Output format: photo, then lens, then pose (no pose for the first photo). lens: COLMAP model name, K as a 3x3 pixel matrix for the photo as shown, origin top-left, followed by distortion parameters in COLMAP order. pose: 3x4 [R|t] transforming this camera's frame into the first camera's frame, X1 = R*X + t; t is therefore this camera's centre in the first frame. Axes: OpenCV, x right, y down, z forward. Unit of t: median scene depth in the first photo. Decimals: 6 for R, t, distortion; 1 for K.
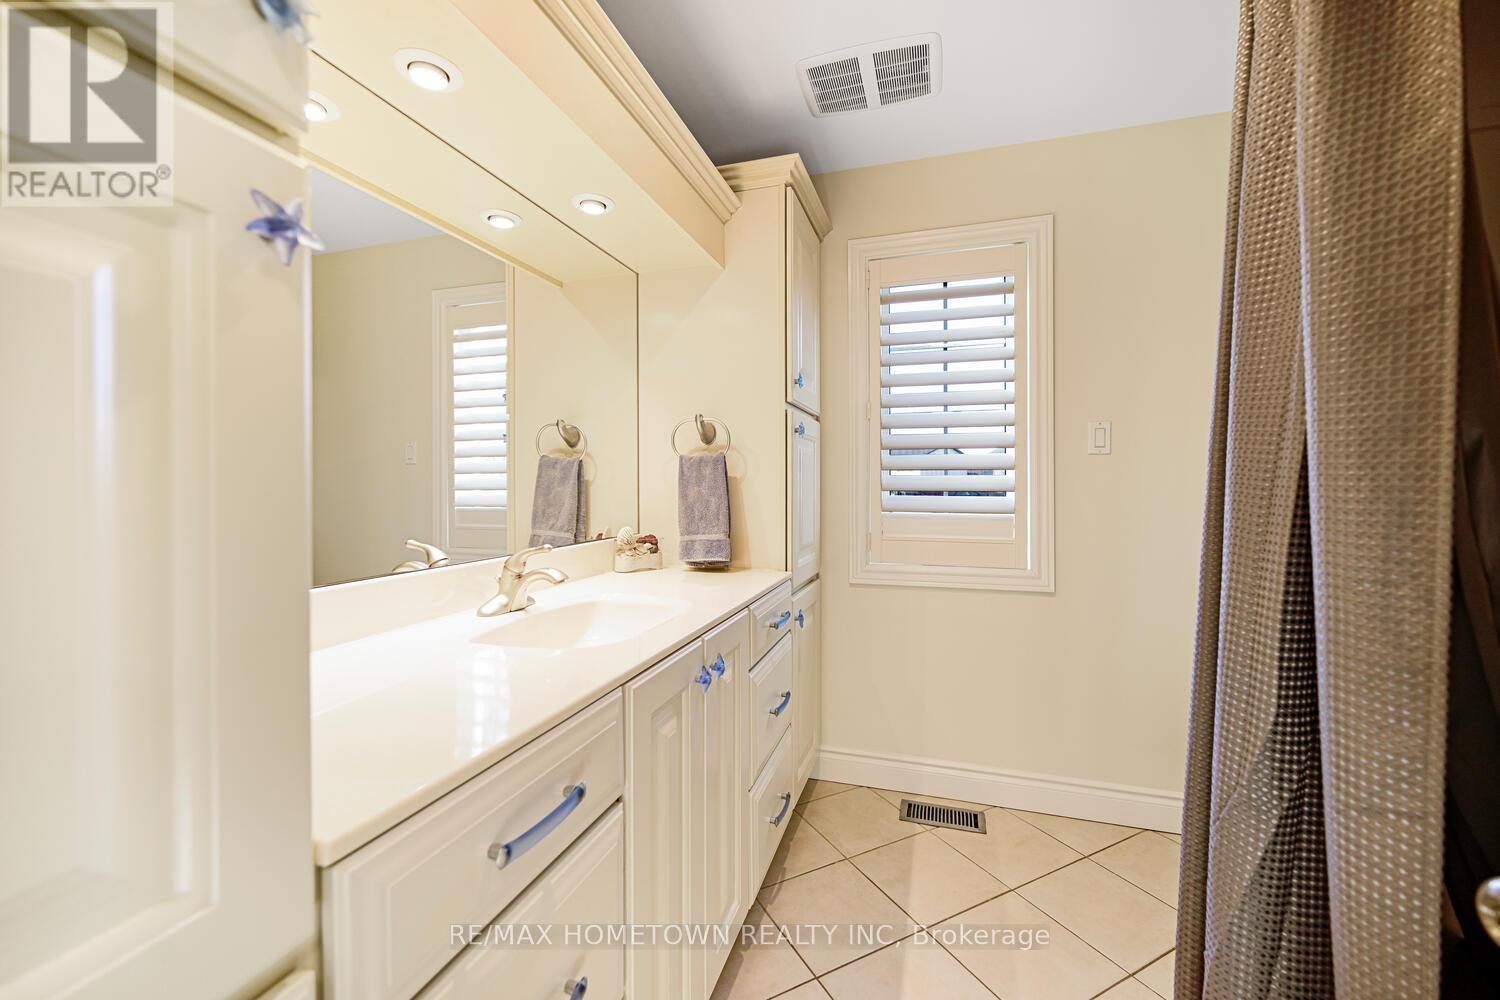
lens RADIAL K [[603.9, 0, 750.8], [0, 603.9, 494.1], [0, 0, 1]] dist [-0.003191, 0.001179]
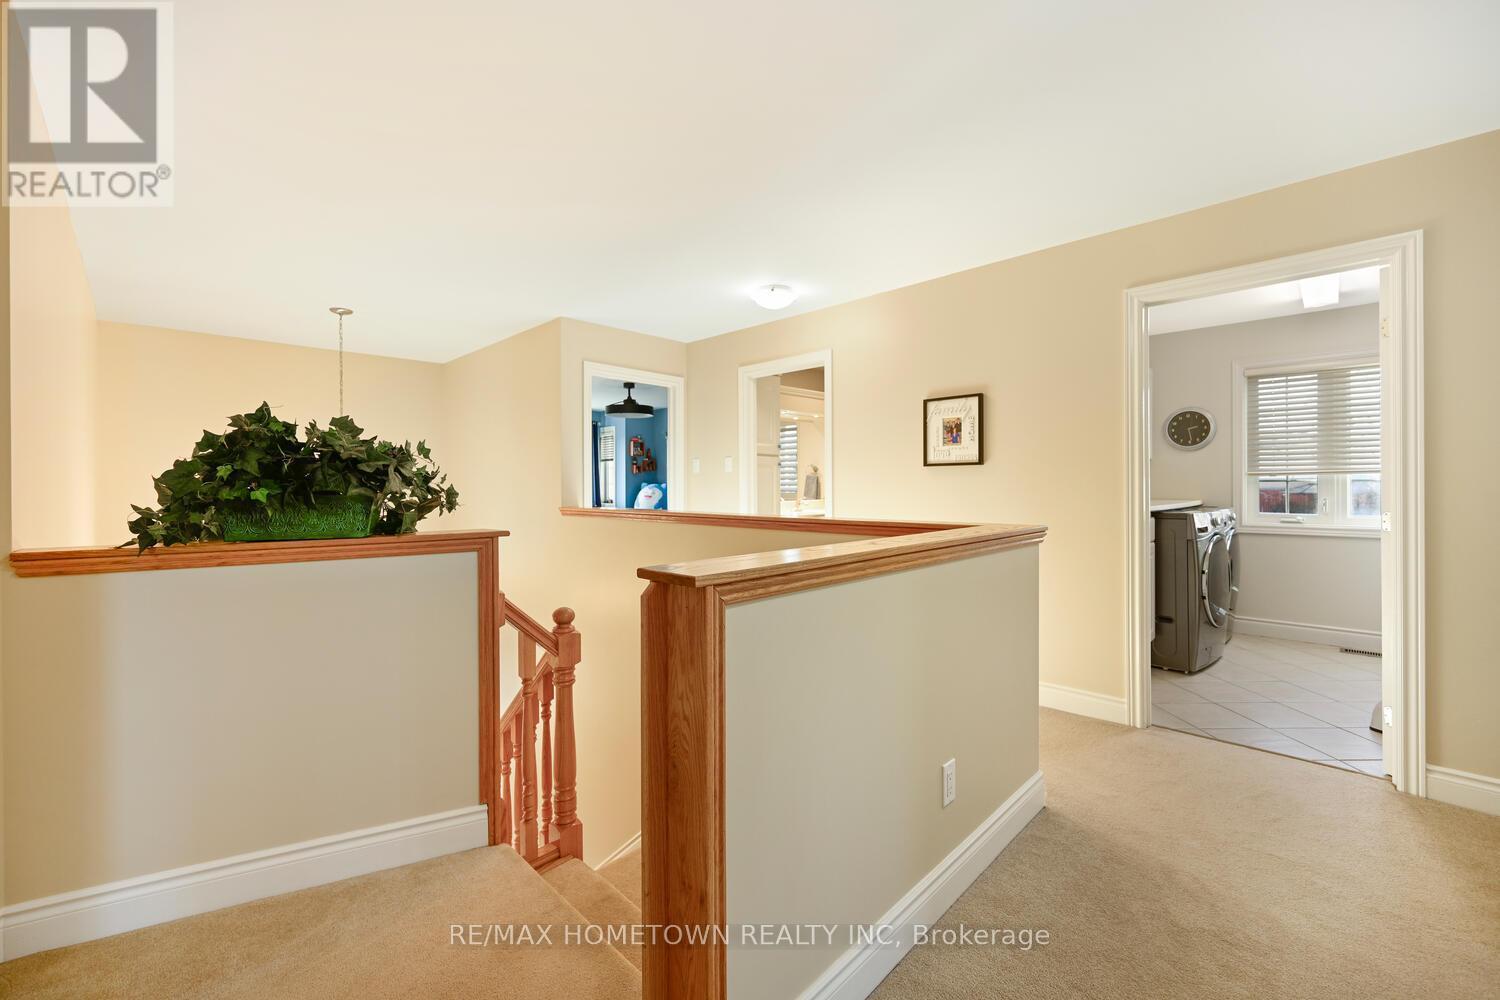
lens RADIAL K [[603.9, 0, 749.5], [0, 603.9, 491.2], [0, 0, 1]] dist [-0.003191, 0.001179]
pose [[0.892418, -0.002343, -0.451204, 0.882574], [0.000546, 0.999991, -0.004113, 0.038407], [0.451210, 0.003424, 0.892411, -2.138207]]
